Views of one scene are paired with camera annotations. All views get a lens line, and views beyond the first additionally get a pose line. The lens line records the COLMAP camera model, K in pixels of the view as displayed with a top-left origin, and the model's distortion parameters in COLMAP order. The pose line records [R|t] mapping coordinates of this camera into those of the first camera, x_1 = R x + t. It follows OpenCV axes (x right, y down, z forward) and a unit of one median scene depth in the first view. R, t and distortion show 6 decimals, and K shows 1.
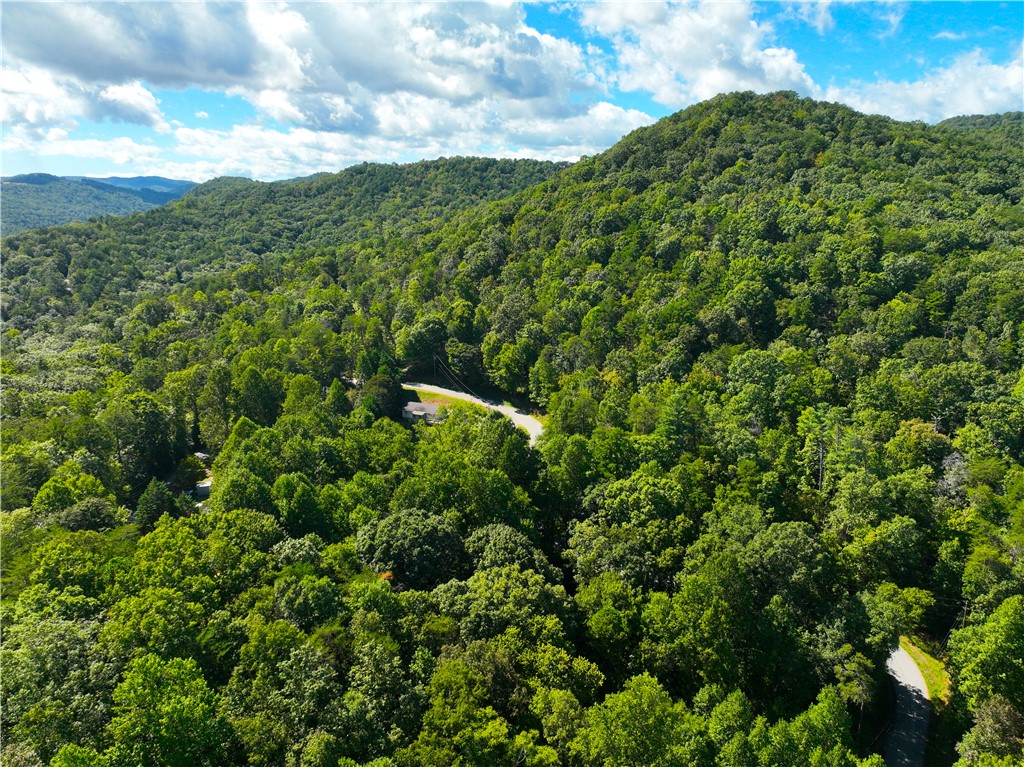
lens RADIAL K [[743.0, 0, 521.6], [0, 743.0, 384.7], [0, 0, 1]] dist [-0.006527, 0.026550]
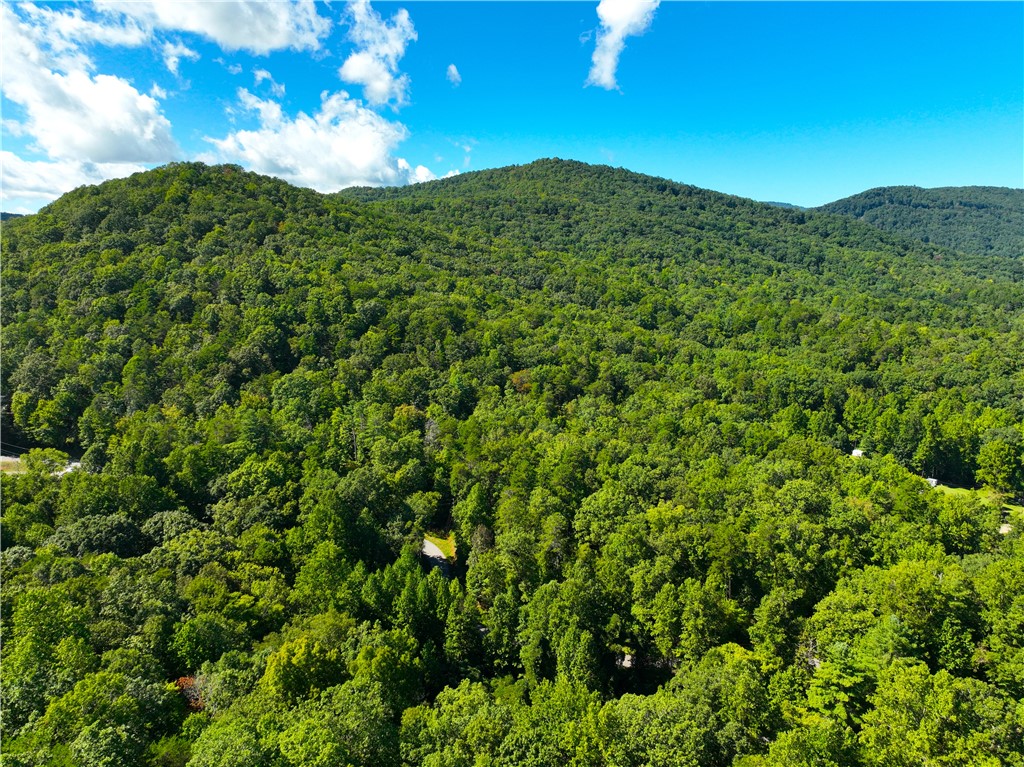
lens RADIAL K [[743.0, 0, 521.6], [0, 743.0, 384.7], [0, 0, 1]] dist [-0.006527, 0.026550]
pose [[0.743125, -0.115994, 0.659023, -0.260771], [0.159835, 0.987122, -0.006490, 0.047785], [-0.649783, 0.110158, 0.752095, -0.282904]]
